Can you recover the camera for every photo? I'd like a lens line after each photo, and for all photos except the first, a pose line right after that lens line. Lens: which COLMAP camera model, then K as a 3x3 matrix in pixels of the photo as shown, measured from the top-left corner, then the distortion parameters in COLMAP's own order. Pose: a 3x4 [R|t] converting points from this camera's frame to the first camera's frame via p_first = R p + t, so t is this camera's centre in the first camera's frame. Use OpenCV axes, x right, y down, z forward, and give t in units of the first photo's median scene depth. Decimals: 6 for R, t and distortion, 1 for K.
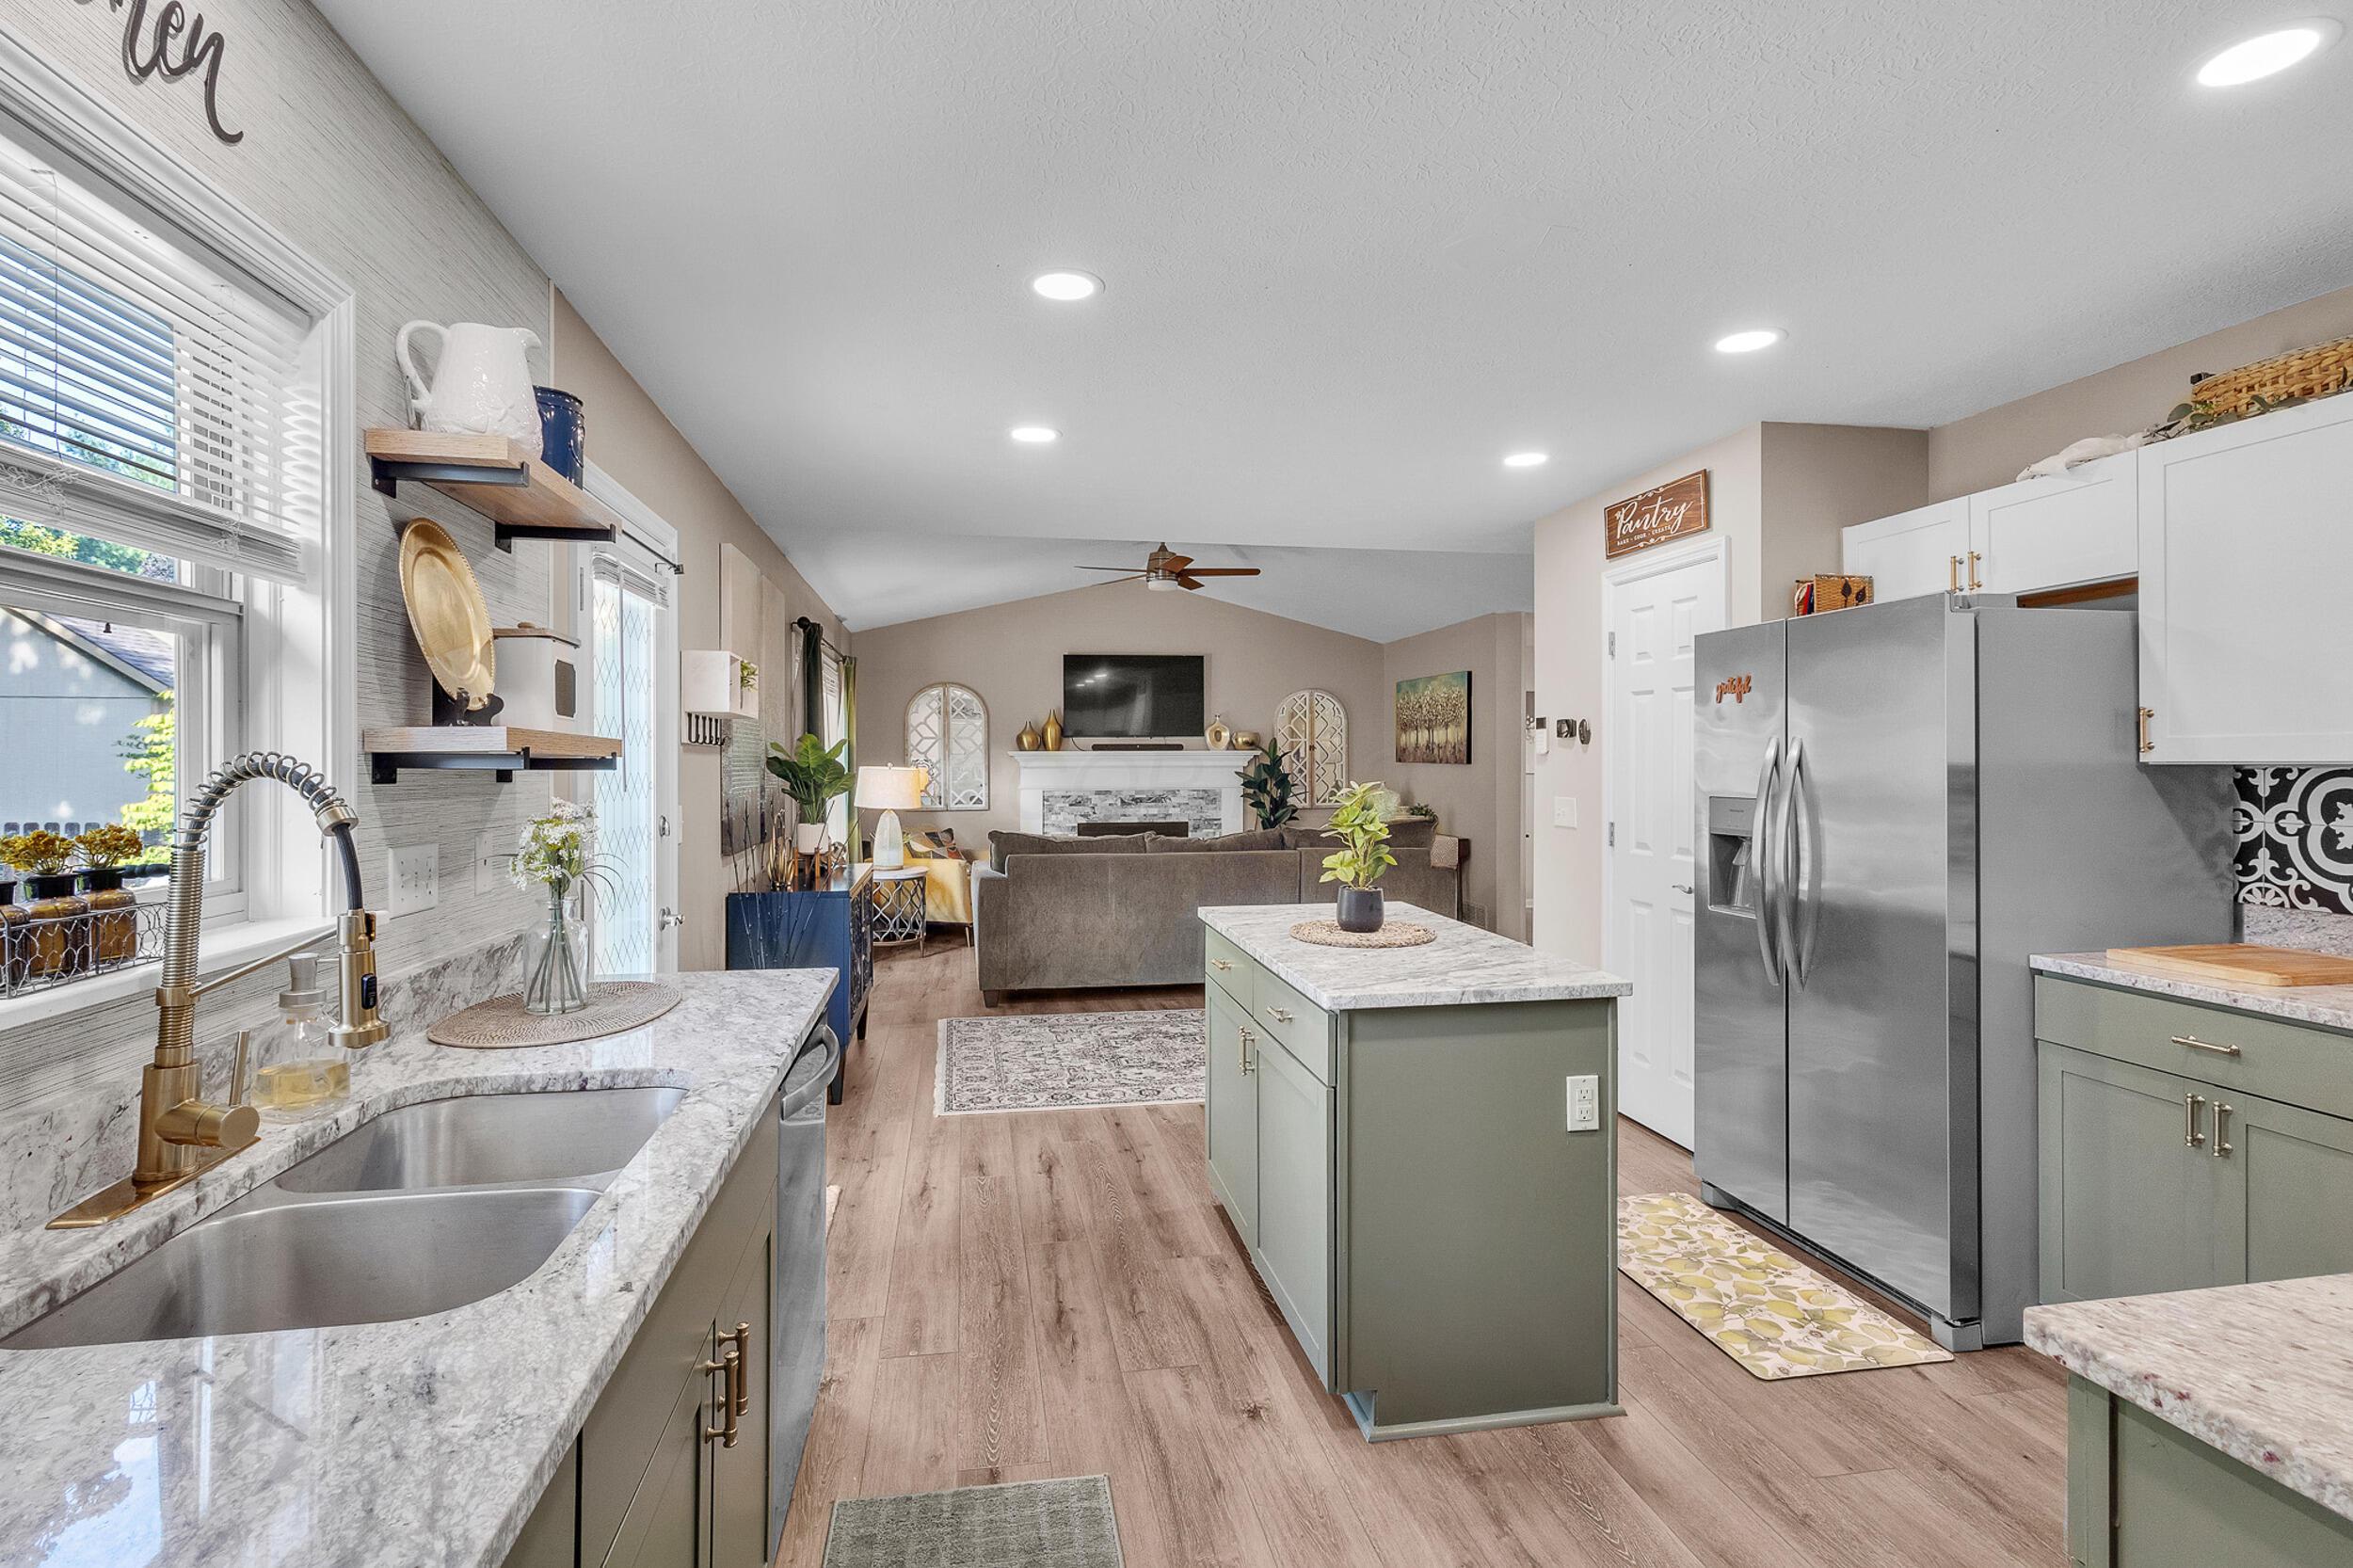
lens RADIAL K [[1093.9, 0, 1156.4], [0, 1093.9, 777.6], [0, 0, 1]] dist [0.005005, 0.000527]
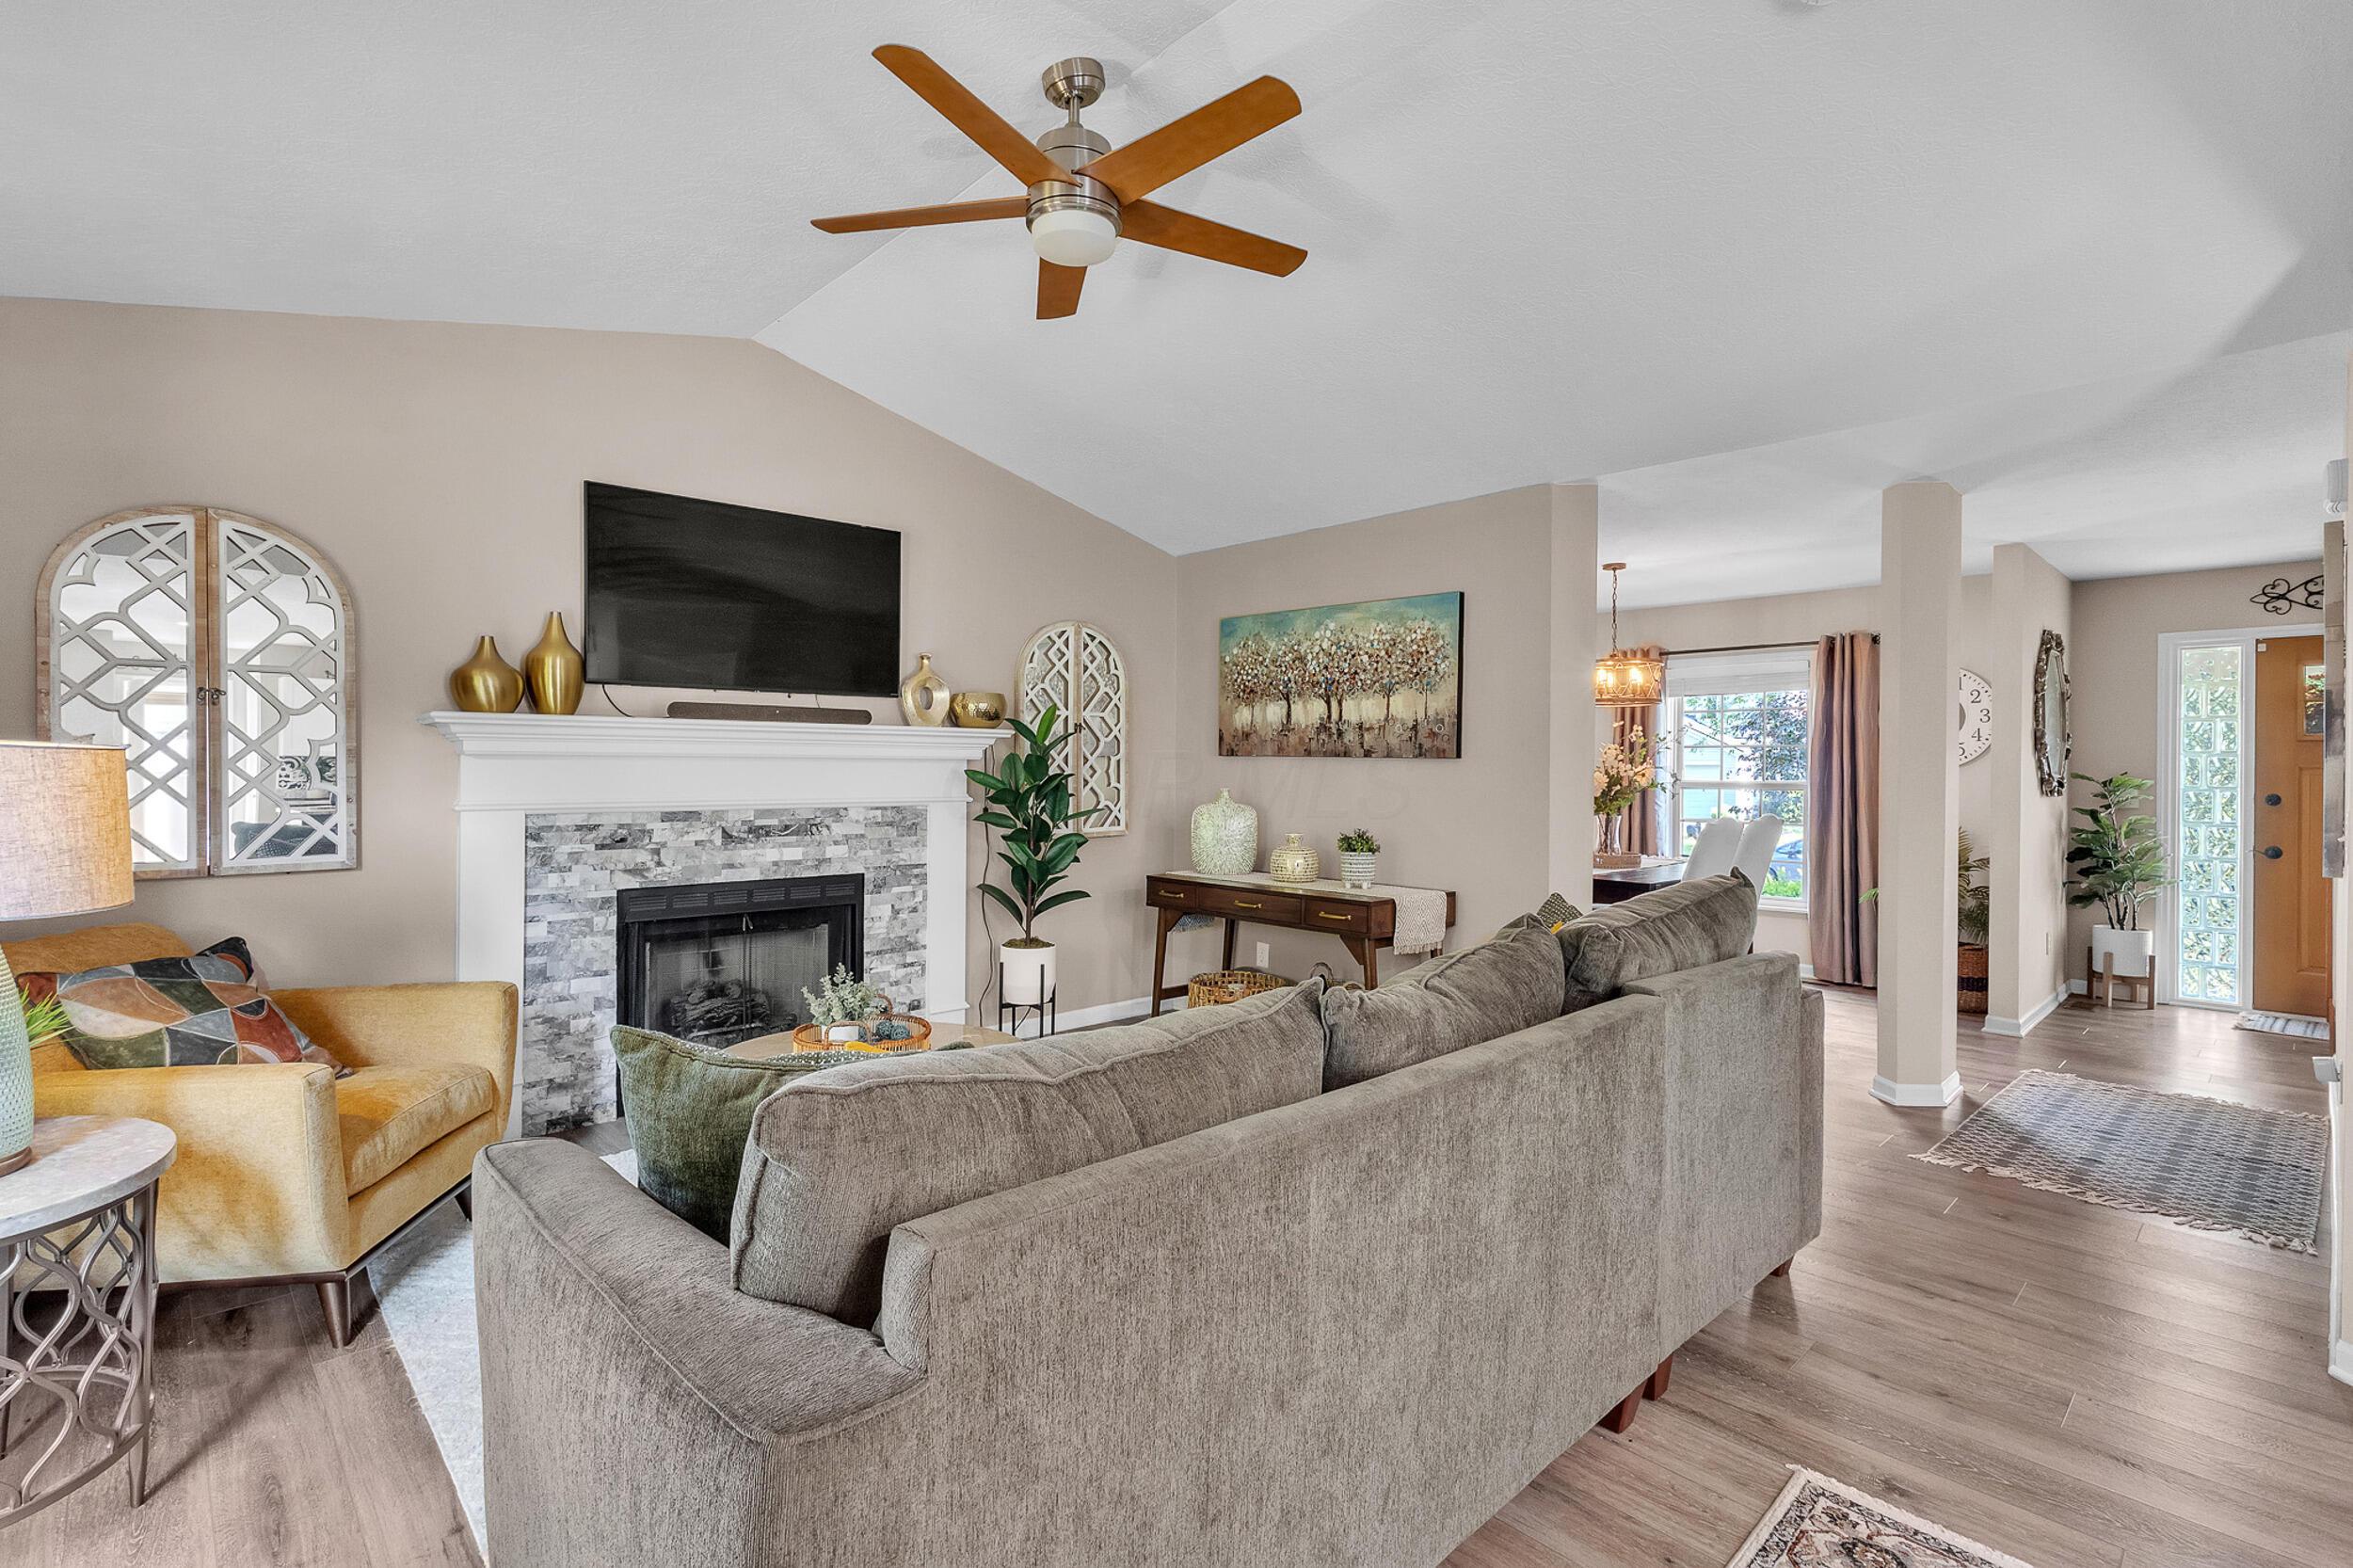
lens RADIAL K [[1093.9, 0, 1159.1], [0, 1093.9, 775.9], [0, 0, 1]] dist [0.005005, 0.000527]
pose [[0.837431, 0.004364, 0.546526, -0.128566], [-0.002309, 0.999987, -0.004446, -0.000751], [-0.546538, 0.002461, 0.837431, 0.540879]]
